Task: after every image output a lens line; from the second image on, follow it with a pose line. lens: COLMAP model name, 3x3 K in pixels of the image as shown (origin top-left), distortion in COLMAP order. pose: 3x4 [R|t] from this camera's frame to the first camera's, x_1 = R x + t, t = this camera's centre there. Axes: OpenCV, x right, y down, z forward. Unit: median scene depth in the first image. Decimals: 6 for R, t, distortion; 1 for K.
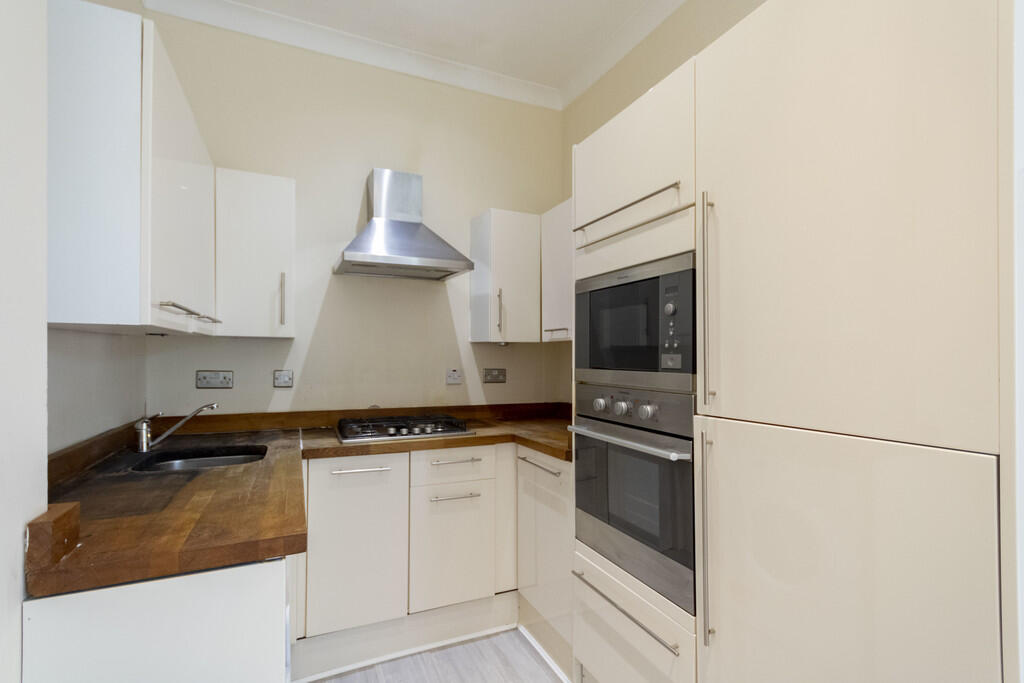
lens RADIAL K [[485.4, 0, 512.0], [0, 485.4, 341.5], [0, 0, 1]] dist [-0.002039, 0.000223]
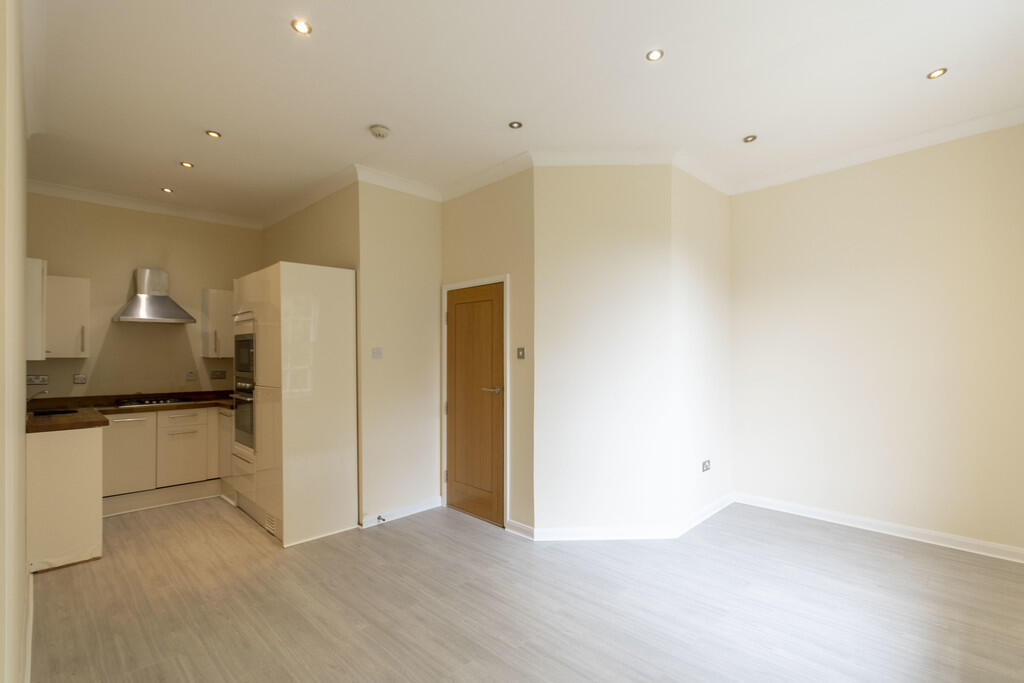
lens RADIAL K [[485.4, 0, 512.0], [0, 485.4, 341.5], [0, 0, 1]] dist [-0.002039, 0.000223]
pose [[0.937305, 0.003184, 0.348496, 0.453936], [-0.005356, 0.999972, 0.005268, -0.089343], [-0.348469, -0.006804, 0.937296, -1.374730]]
